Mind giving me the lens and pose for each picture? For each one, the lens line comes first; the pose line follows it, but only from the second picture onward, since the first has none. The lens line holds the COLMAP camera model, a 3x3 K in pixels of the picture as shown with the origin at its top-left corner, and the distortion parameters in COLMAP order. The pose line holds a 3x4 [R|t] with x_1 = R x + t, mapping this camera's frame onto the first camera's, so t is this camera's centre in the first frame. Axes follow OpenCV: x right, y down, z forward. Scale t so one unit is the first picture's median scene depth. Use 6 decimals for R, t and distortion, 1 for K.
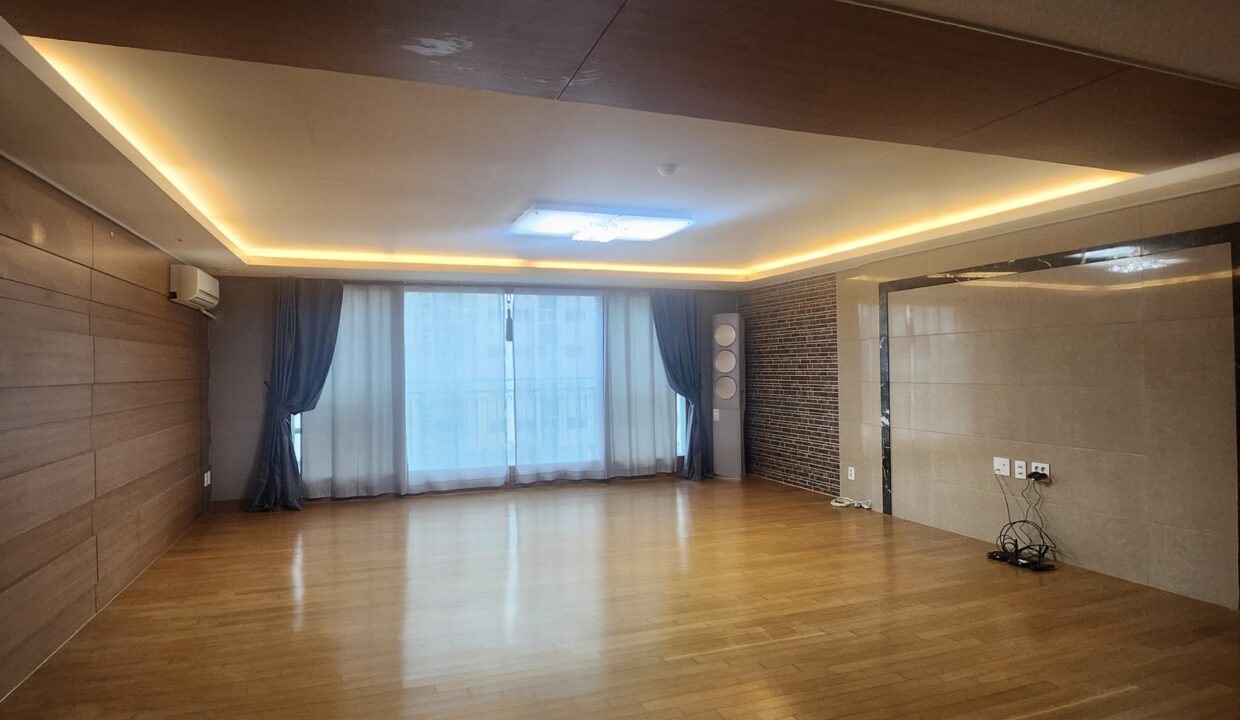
lens RADIAL K [[659.0, 0, 594.4], [0, 659.0, 362.6], [0, 0, 1]] dist [-0.012594, -0.011846]
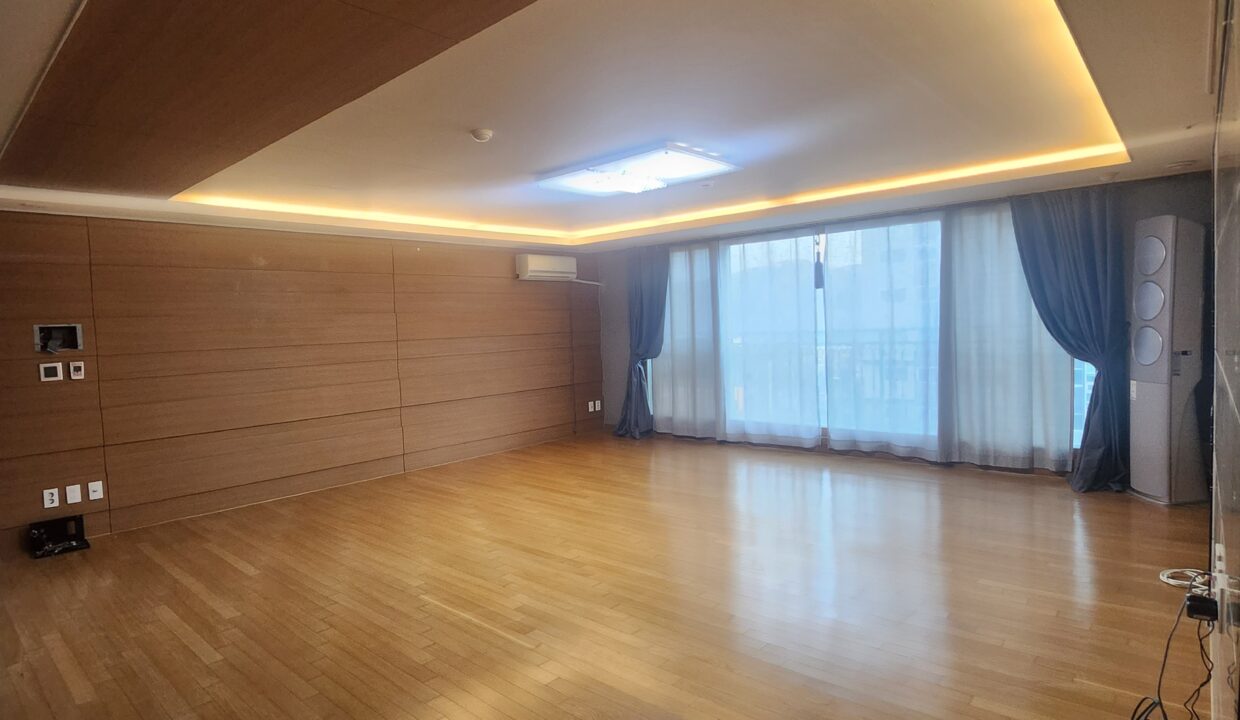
lens RADIAL K [[659.0, 0, 594.4], [0, 659.0, 362.6], [0, 0, 1]] dist [-0.012594, -0.011846]
pose [[0.477398, 0.046338, -0.877464, 0.538085], [0.037664, 0.996612, 0.073122, -0.009101], [0.877880, -0.067957, 0.474035, 0.330218]]
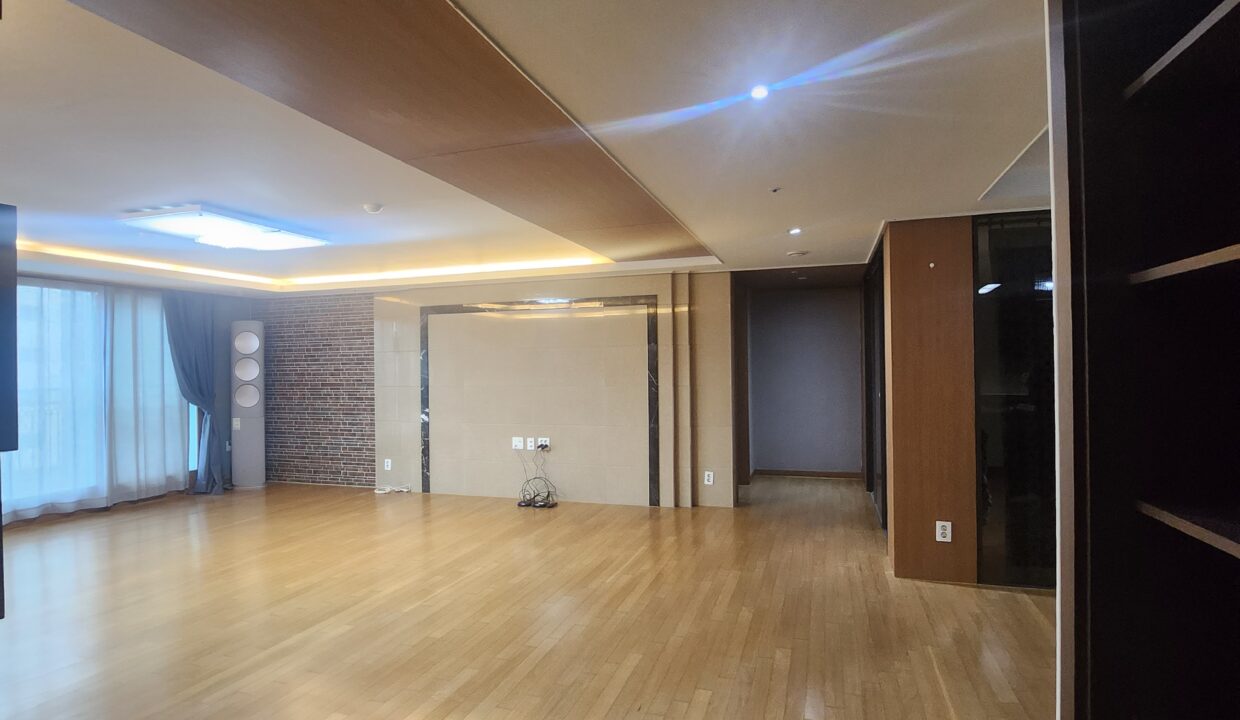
lens RADIAL K [[659.0, 0, 594.4], [0, 659.0, 362.6], [0, 0, 1]] dist [-0.012594, -0.011846]
pose [[0.620434, 0.011034, 0.784181, -0.284292], [-0.001551, 0.999916, -0.012842, 0.000017], [-0.784257, 0.006751, 0.620400, -0.021779]]
